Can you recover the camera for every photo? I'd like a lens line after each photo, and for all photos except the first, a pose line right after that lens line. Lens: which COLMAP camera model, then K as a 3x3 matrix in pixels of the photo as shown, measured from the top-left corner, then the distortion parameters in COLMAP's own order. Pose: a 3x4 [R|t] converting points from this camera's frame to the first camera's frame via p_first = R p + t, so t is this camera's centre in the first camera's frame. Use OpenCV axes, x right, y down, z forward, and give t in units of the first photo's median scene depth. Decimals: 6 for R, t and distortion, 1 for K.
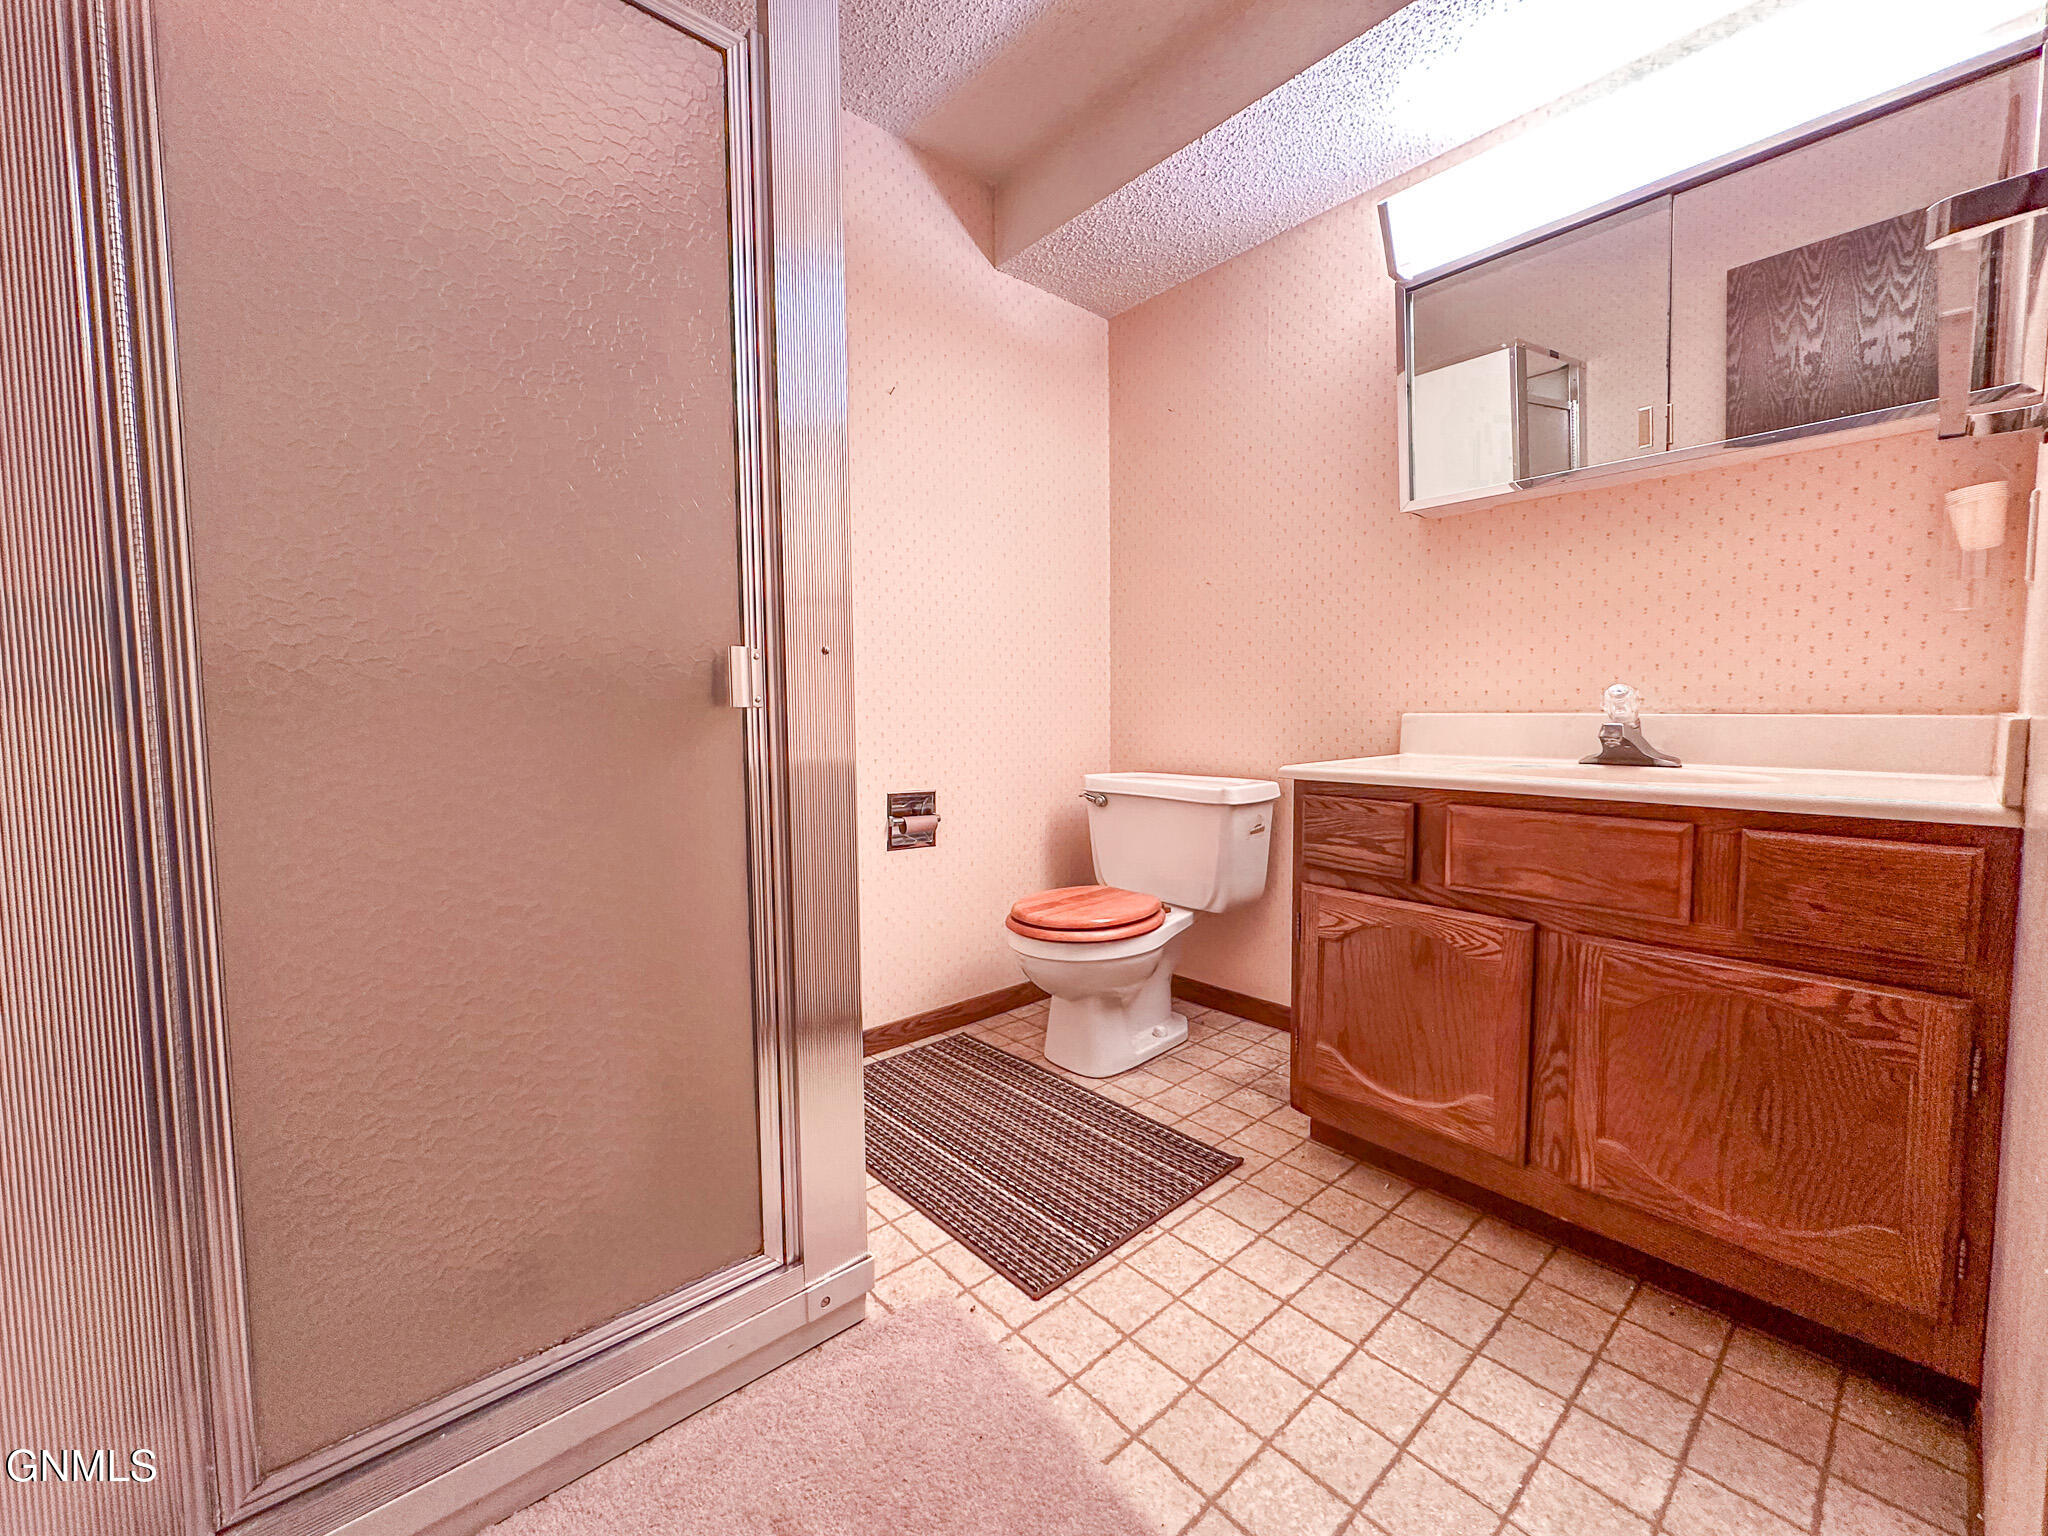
lens RADIAL K [[828.4, 0, 1024.3], [0, 828.4, 762.4], [0, 0, 1]] dist [-0.002726, 0.000126]
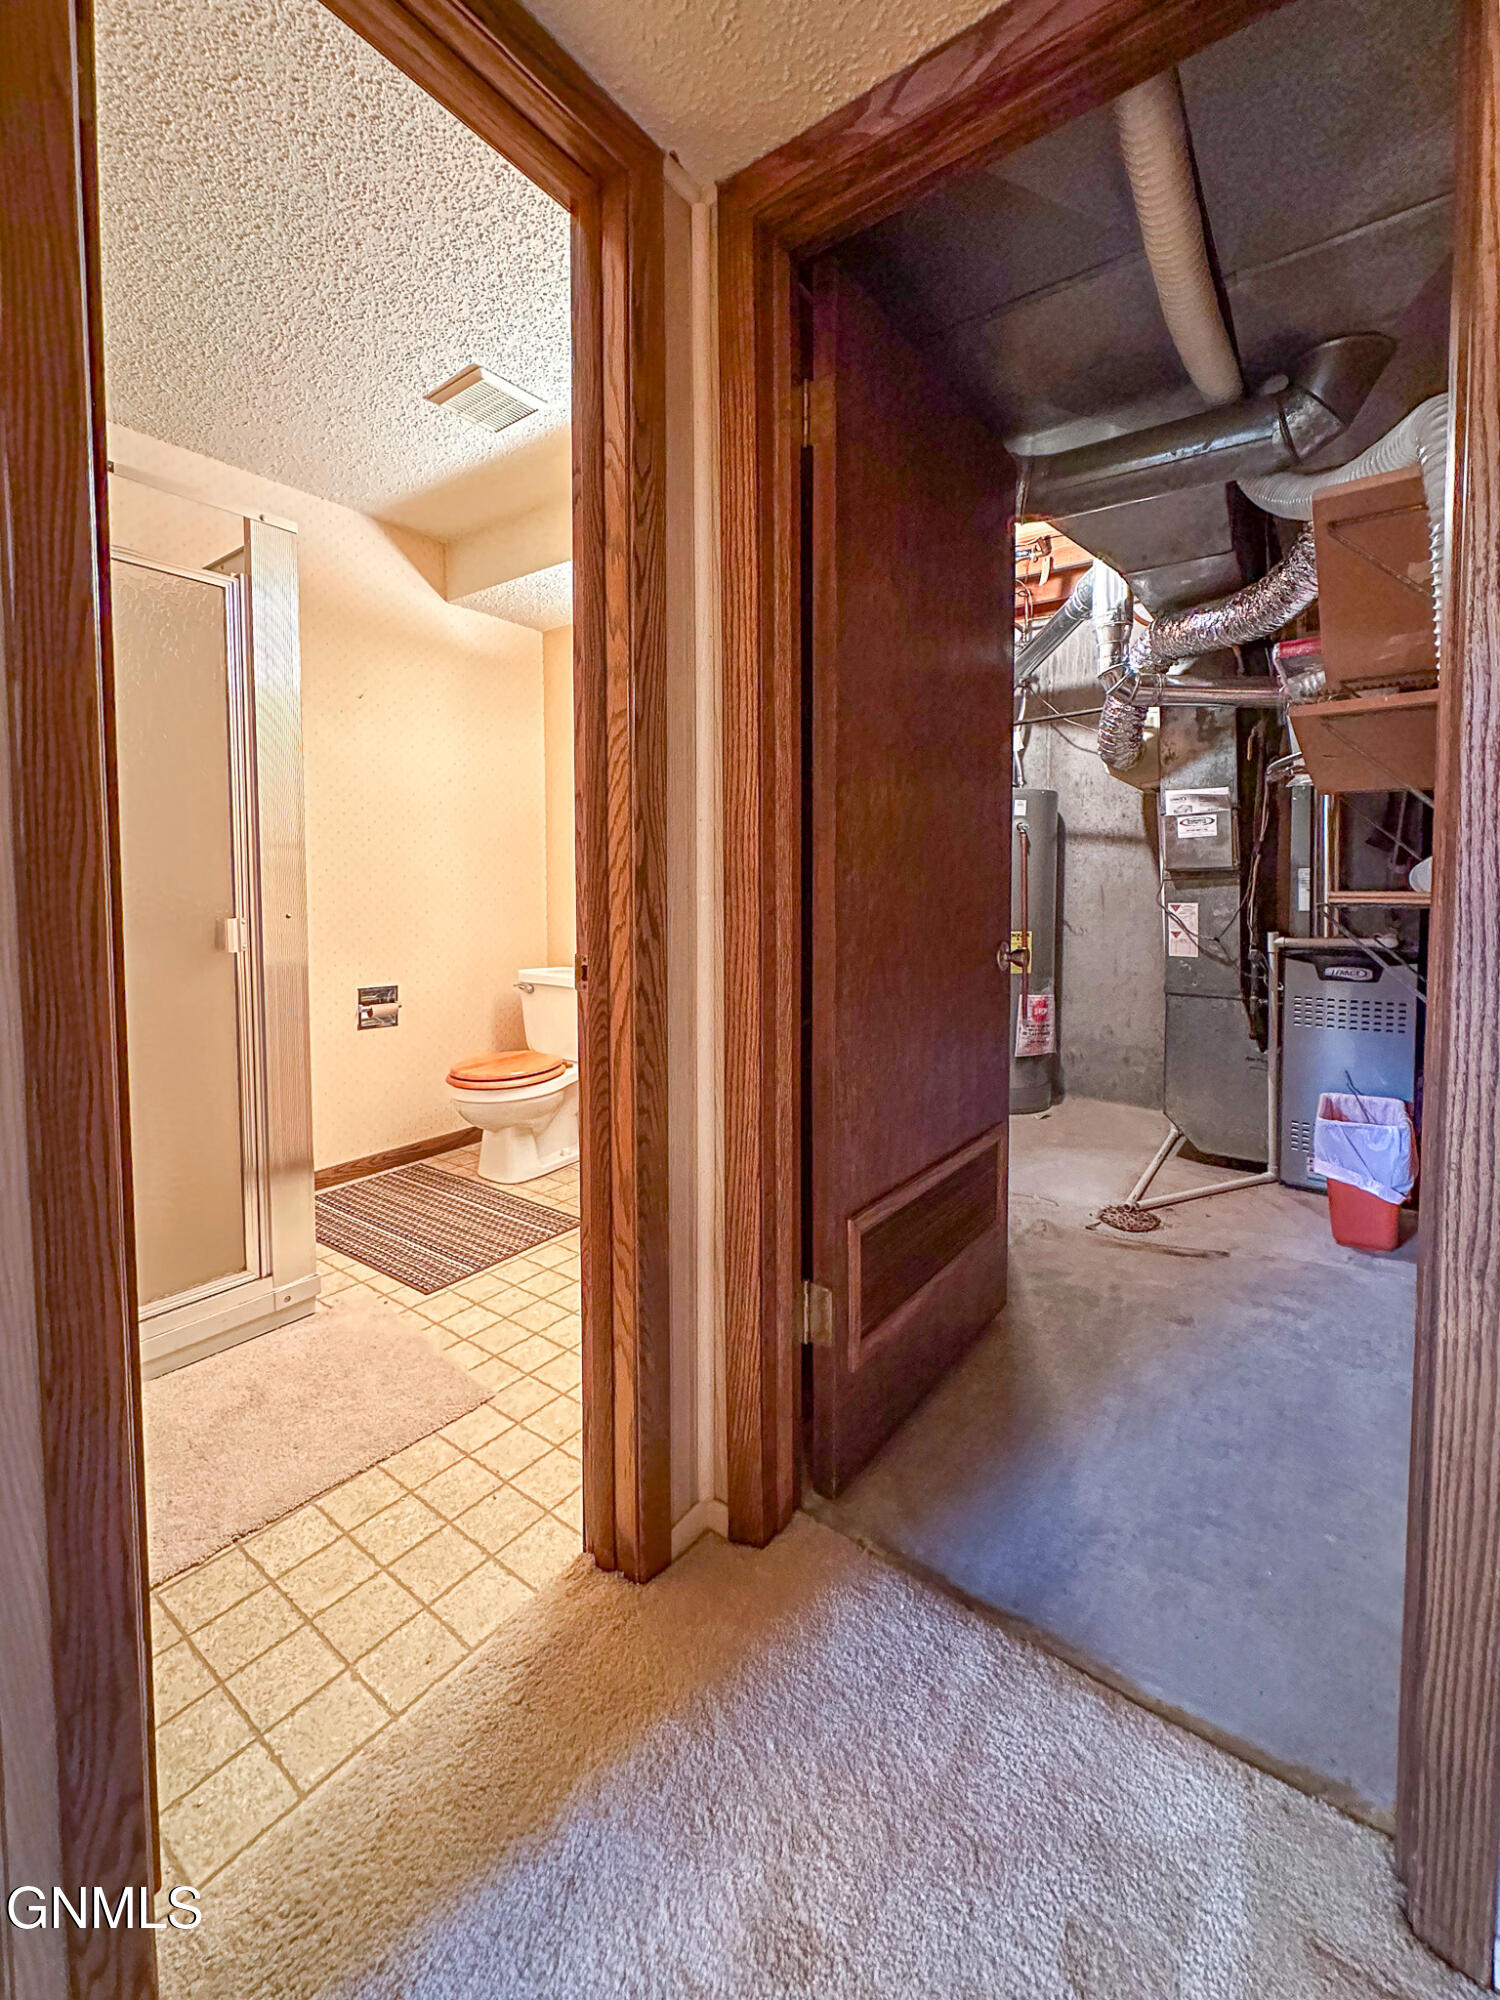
lens RADIAL K [[822.1, 0, 751.9], [0, 822.1, 920.9], [0, 0, 1]] dist [-0.000892, -0.000403]
pose [[0.975685, -0.001483, 0.219172, 0.181495], [0.004996, 0.999868, -0.015475, -0.052028], [-0.219120, 0.016194, 0.975564, -0.489276]]
